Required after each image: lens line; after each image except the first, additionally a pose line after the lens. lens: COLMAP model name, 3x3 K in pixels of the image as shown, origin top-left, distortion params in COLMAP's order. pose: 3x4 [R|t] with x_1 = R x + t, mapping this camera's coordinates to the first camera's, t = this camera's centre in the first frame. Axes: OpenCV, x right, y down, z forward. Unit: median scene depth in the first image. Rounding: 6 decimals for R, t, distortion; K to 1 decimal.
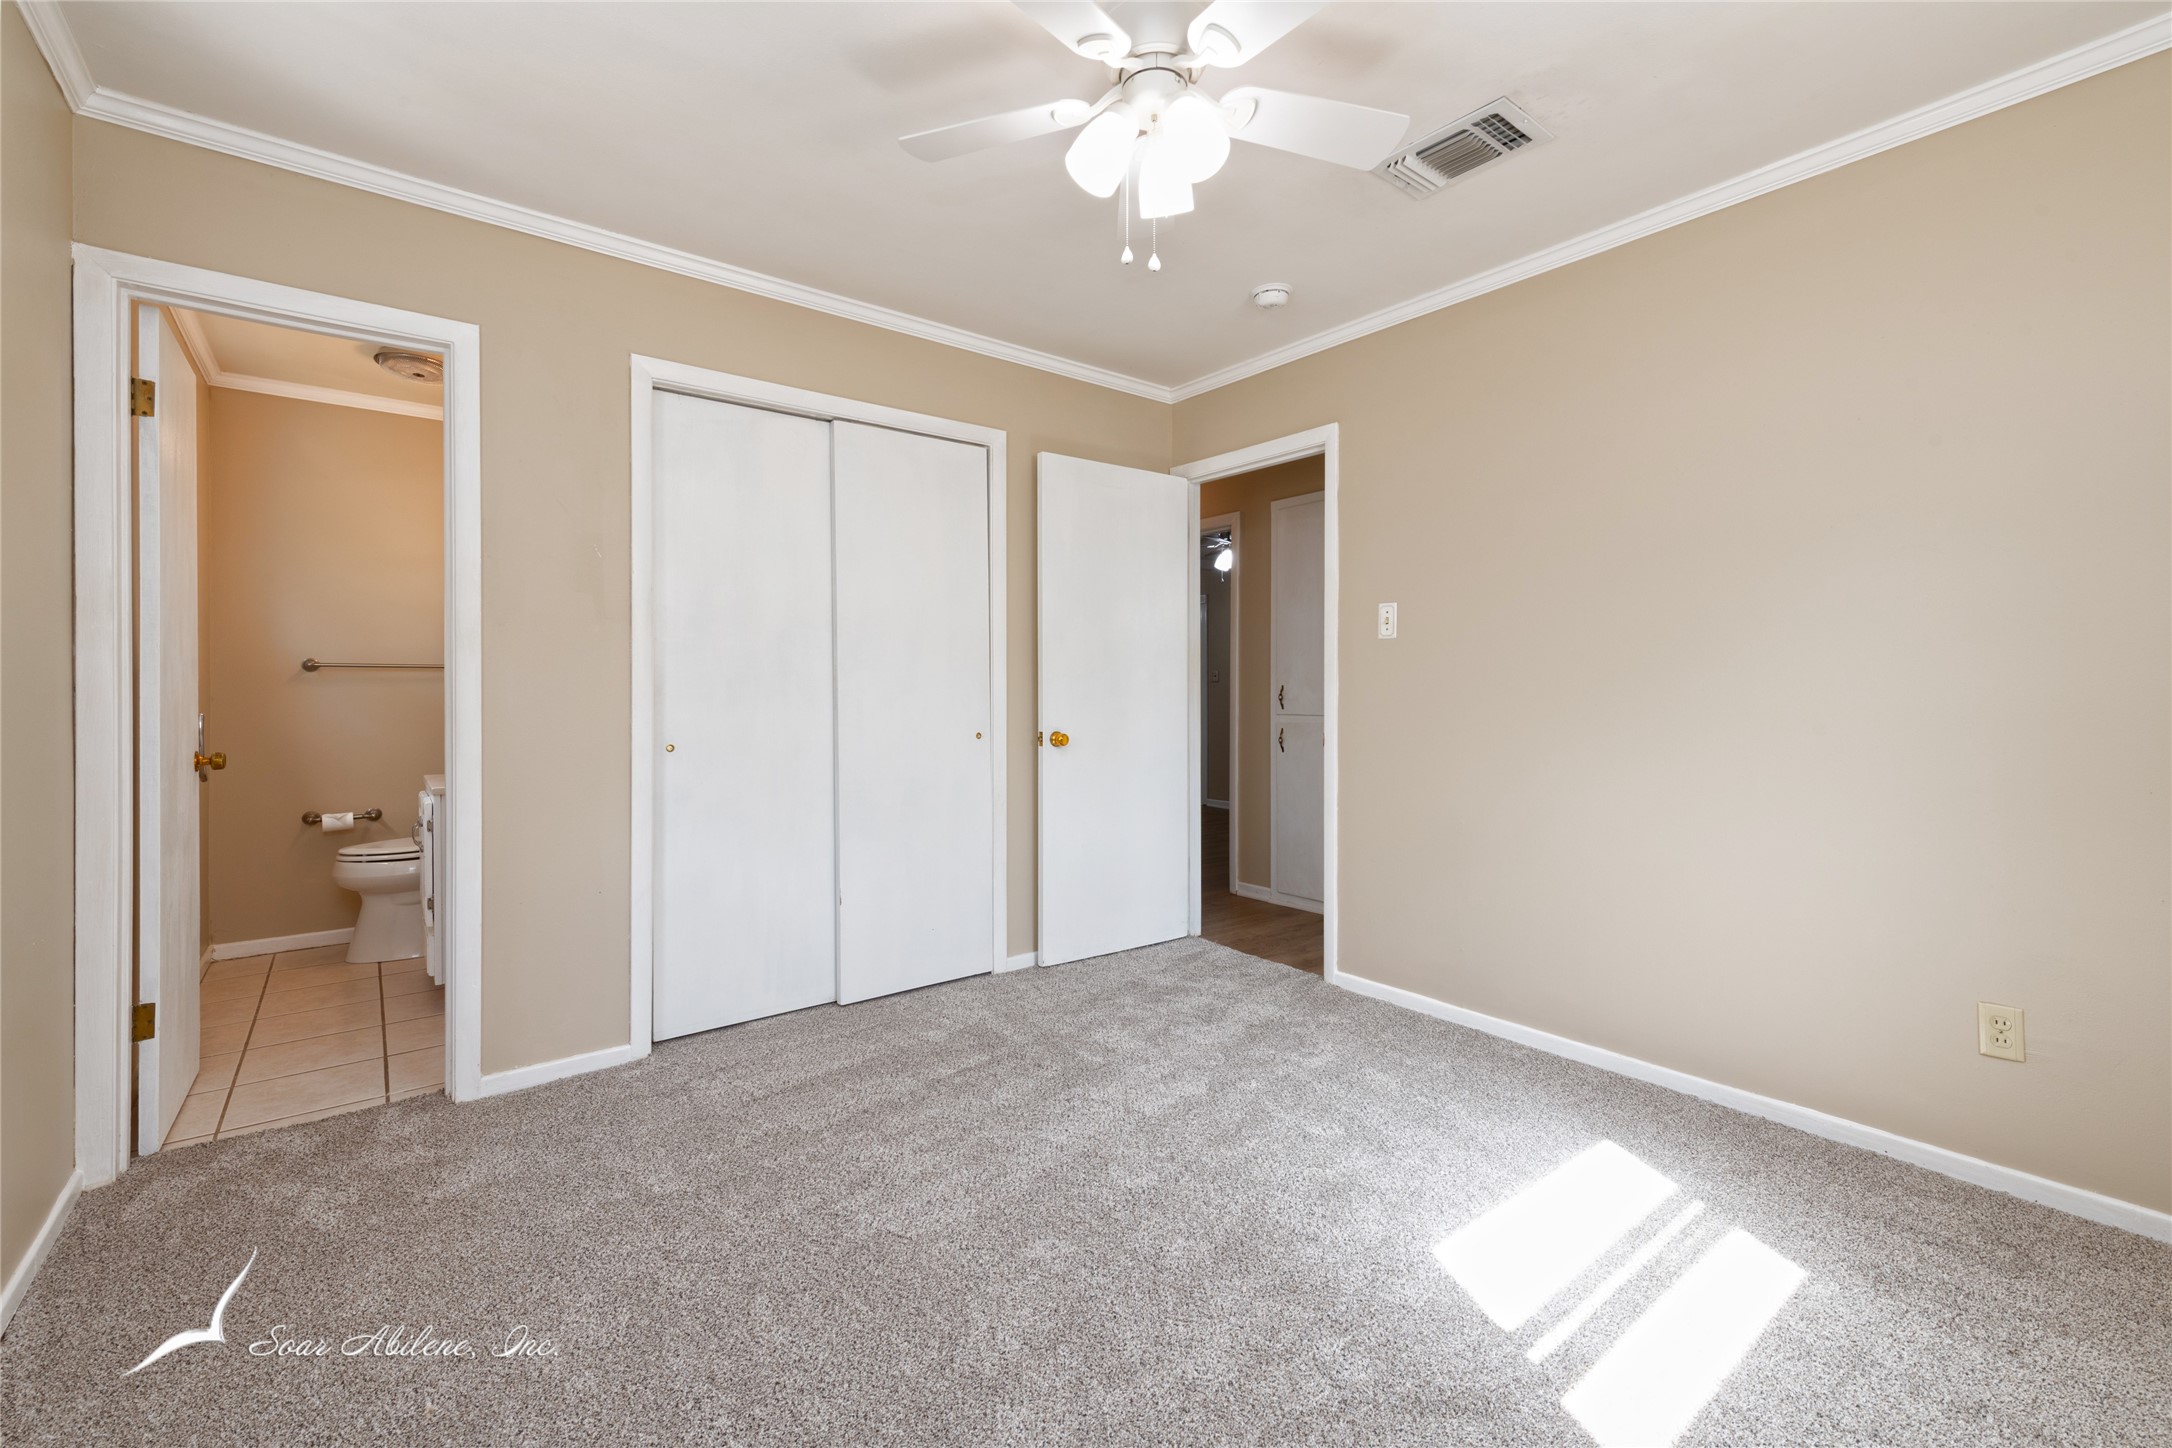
lens RADIAL K [[895.5, 0, 1084.7], [0, 895.5, 693.2], [0, 0, 1]] dist [0.008147, 0.000018]
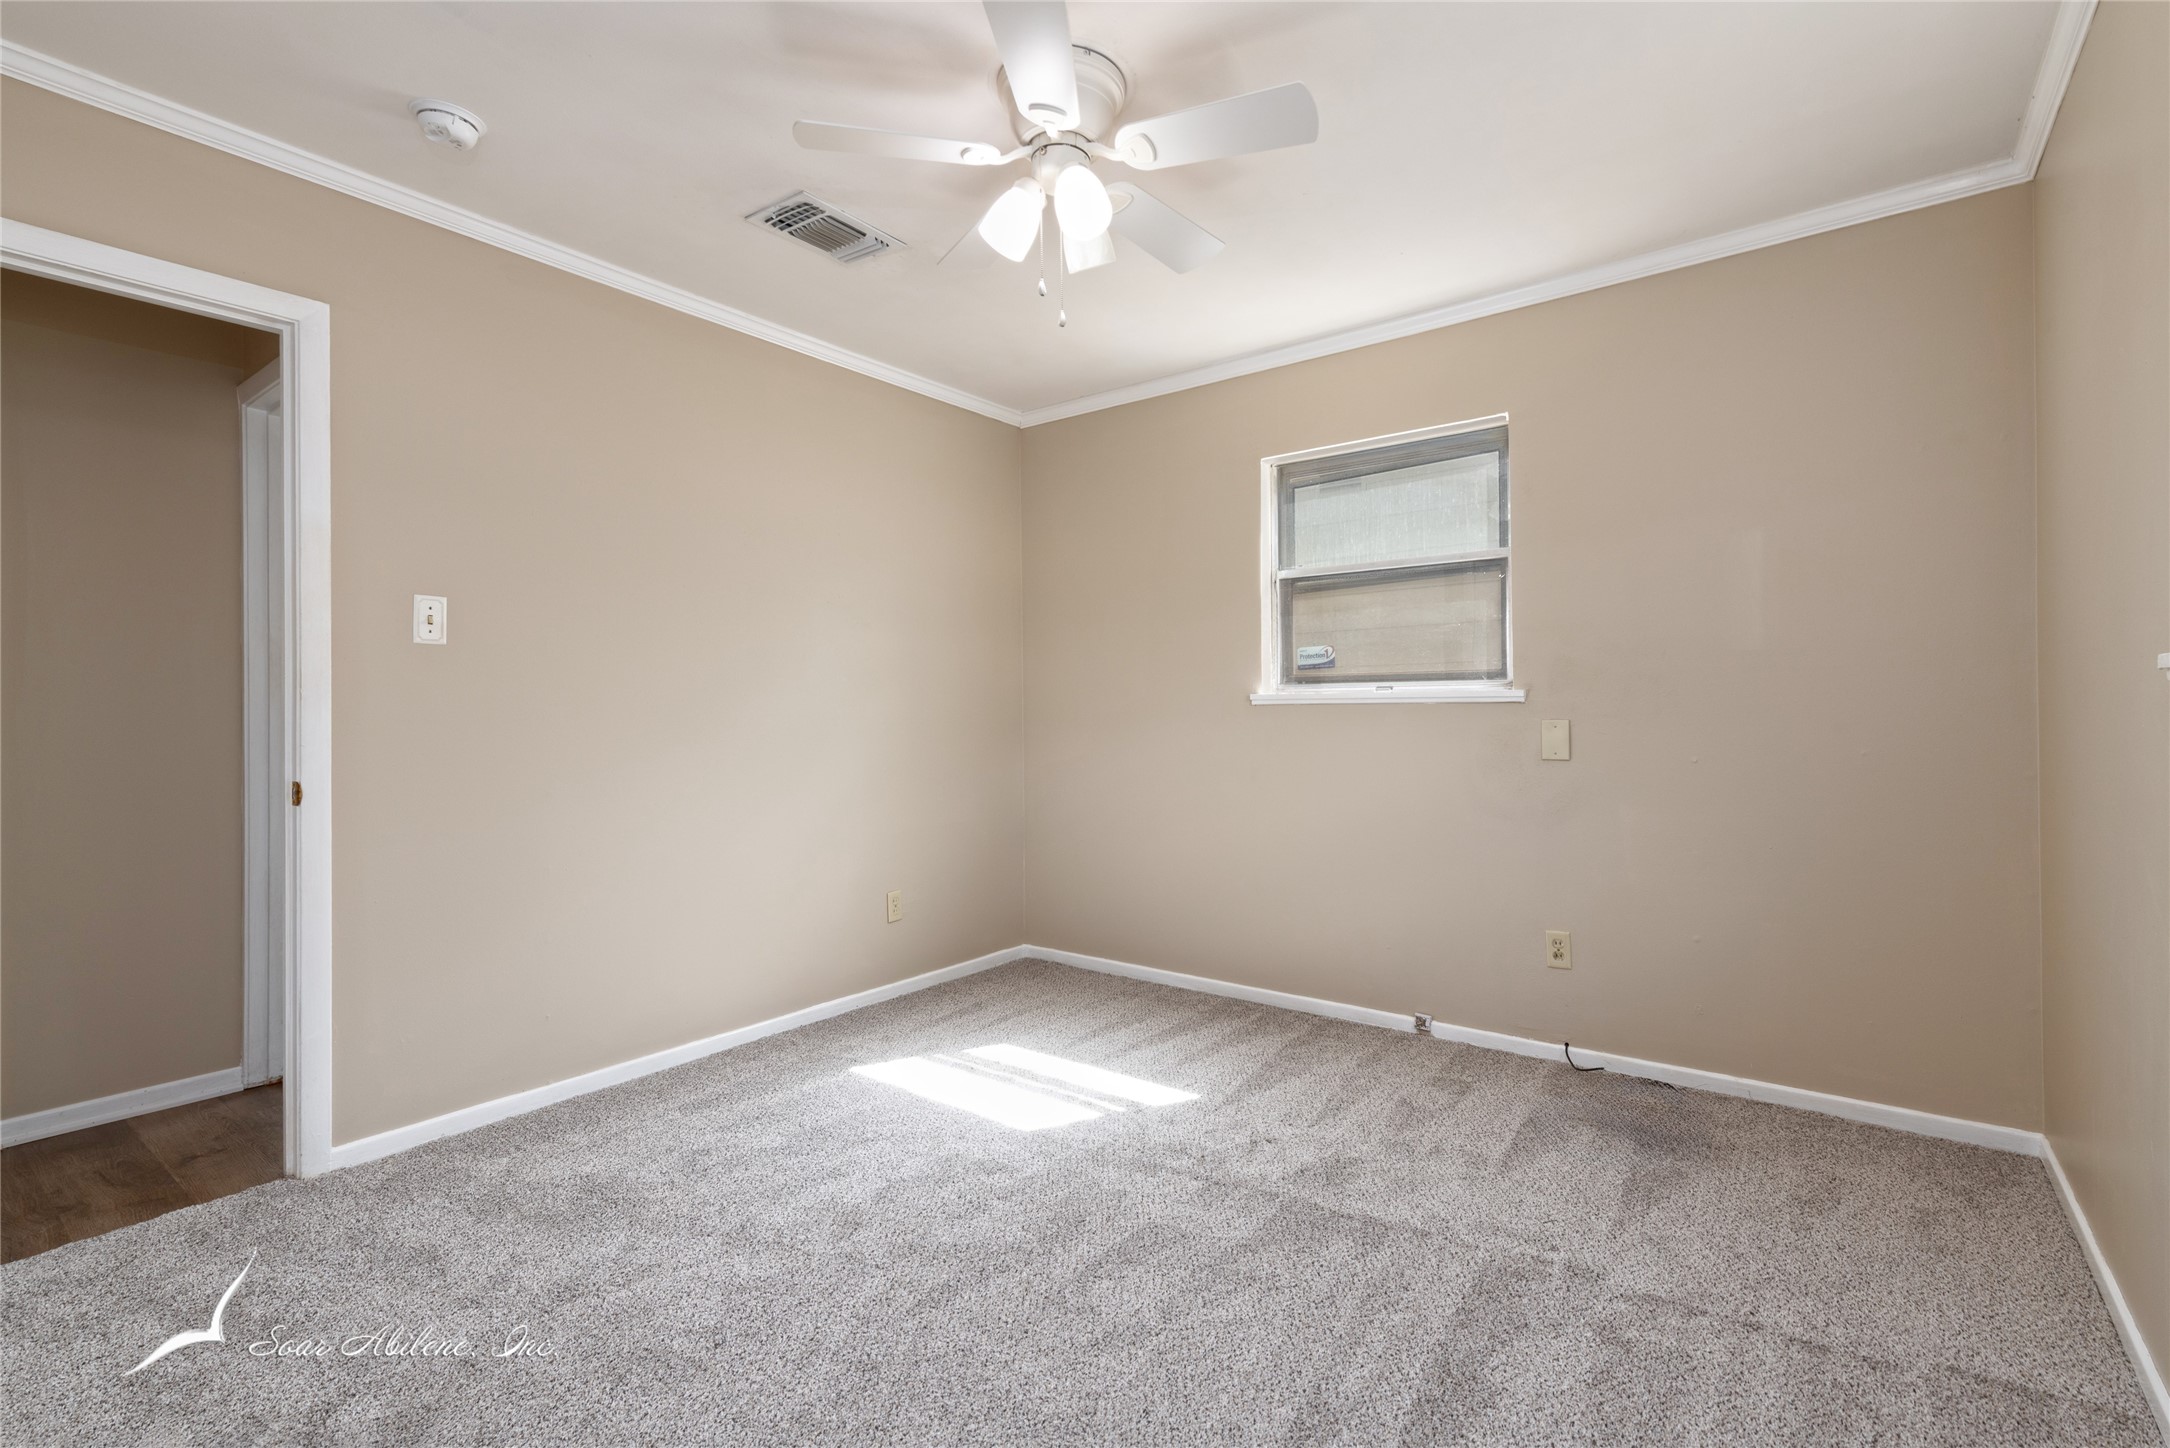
lens RADIAL K [[965.7, 0, 1082.6], [0, 965.7, 710.4], [0, 0, 1]] dist [0.001397, -0.000061]
pose [[-0.232924, 0.007280, 0.972468, -0.569318], [0.012881, 0.999907, -0.004400, 0.003930], [-0.972410, 0.011501, -0.232996, 0.679524]]
